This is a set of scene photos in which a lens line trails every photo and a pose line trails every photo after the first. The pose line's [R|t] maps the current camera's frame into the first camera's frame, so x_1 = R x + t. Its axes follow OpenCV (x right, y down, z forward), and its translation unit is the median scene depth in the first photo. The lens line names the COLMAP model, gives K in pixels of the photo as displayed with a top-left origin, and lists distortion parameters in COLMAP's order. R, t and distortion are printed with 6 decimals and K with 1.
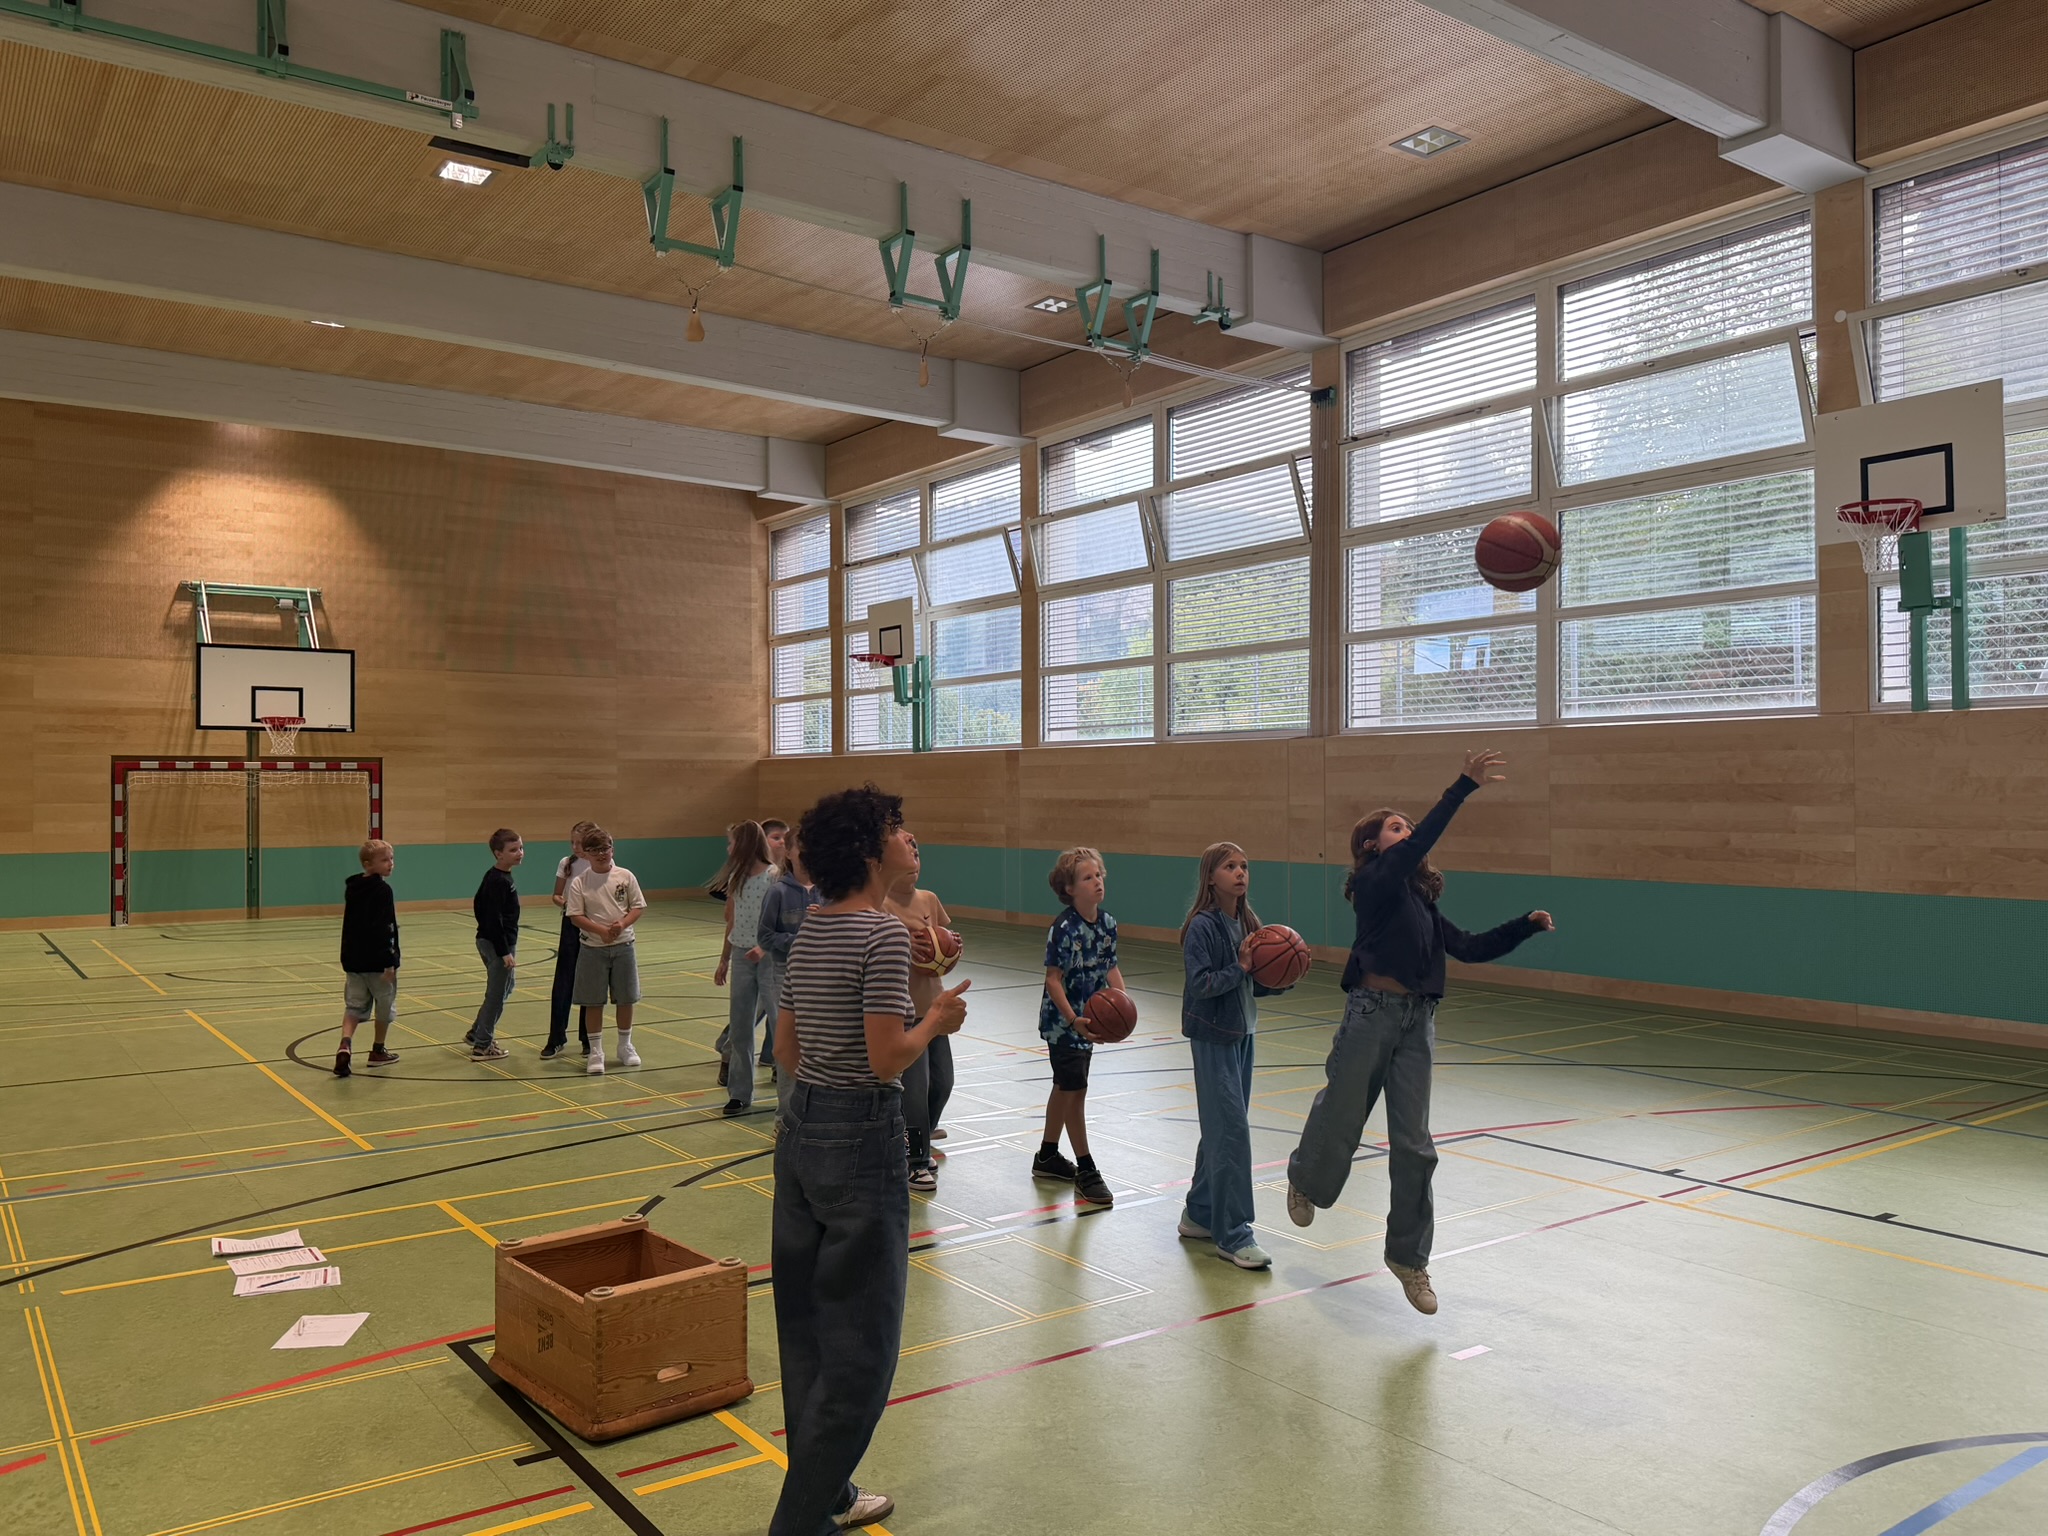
lens RADIAL K [[1557.3, 0, 1023.2], [0, 1557.3, 770.0], [0, 0, 1]] dist [0.003367, 0.000555]
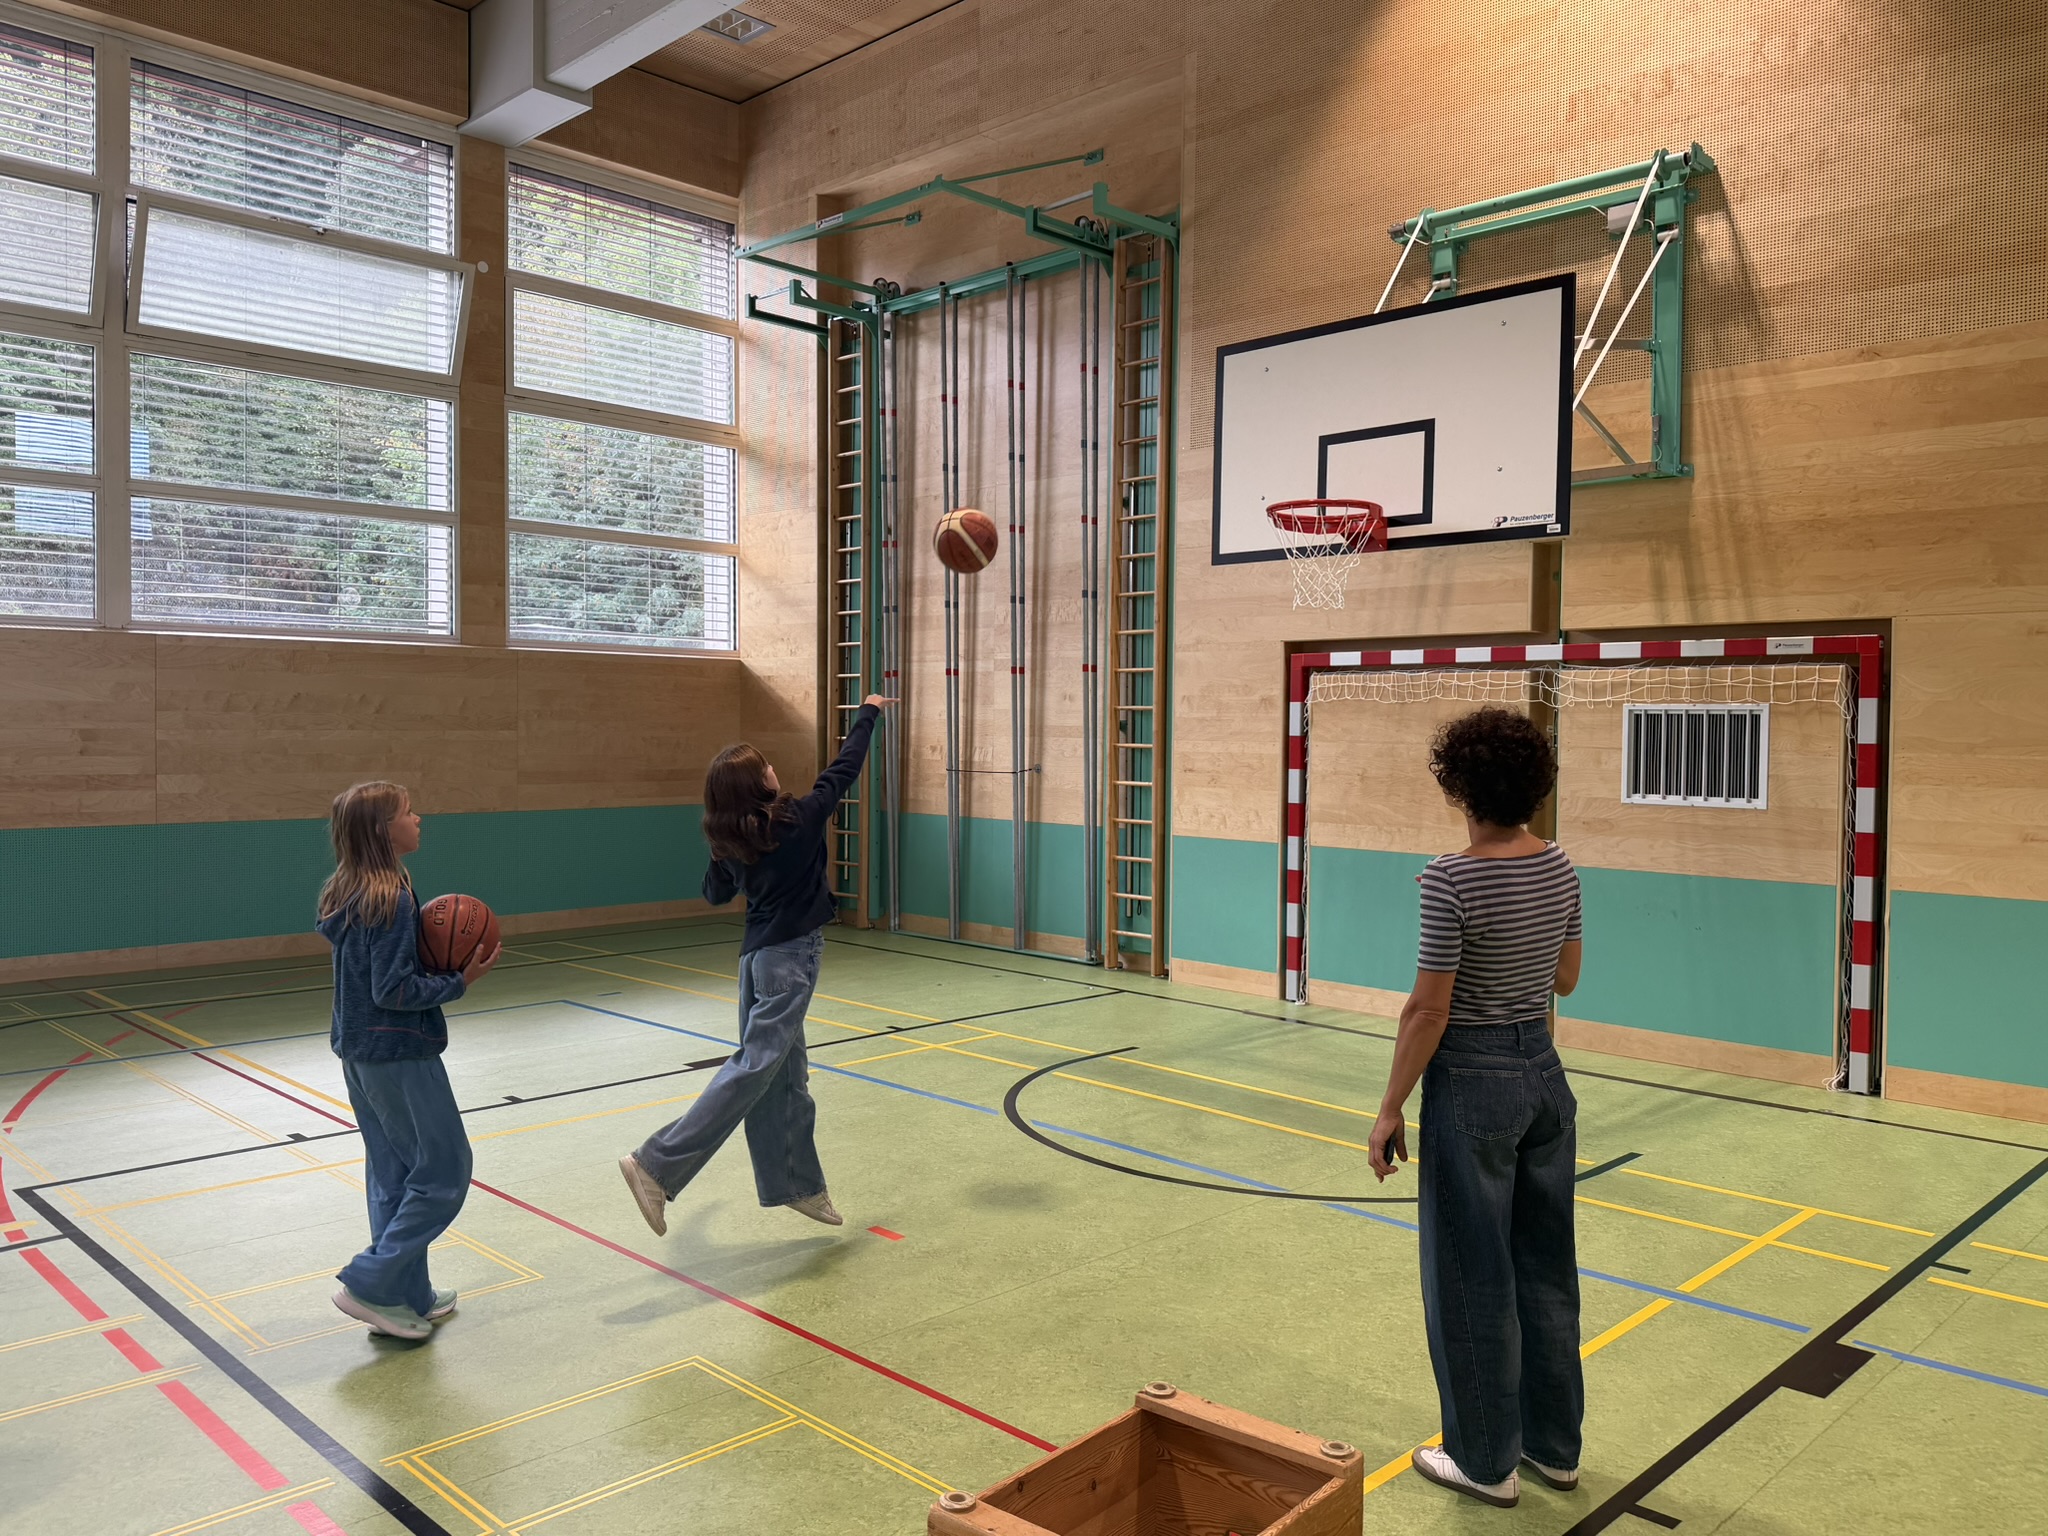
lens RADIAL K [[1557.3, 0, 1023.3], [0, 1557.3, 764.3], [0, 0, 1]] dist [0.003367, 0.000555]
pose [[0.162254, 0.032080, -0.986227, -0.128302], [0.002012, 0.999459, 0.032841, 0.012205], [0.986747, -0.007313, 0.162102, 0.825418]]
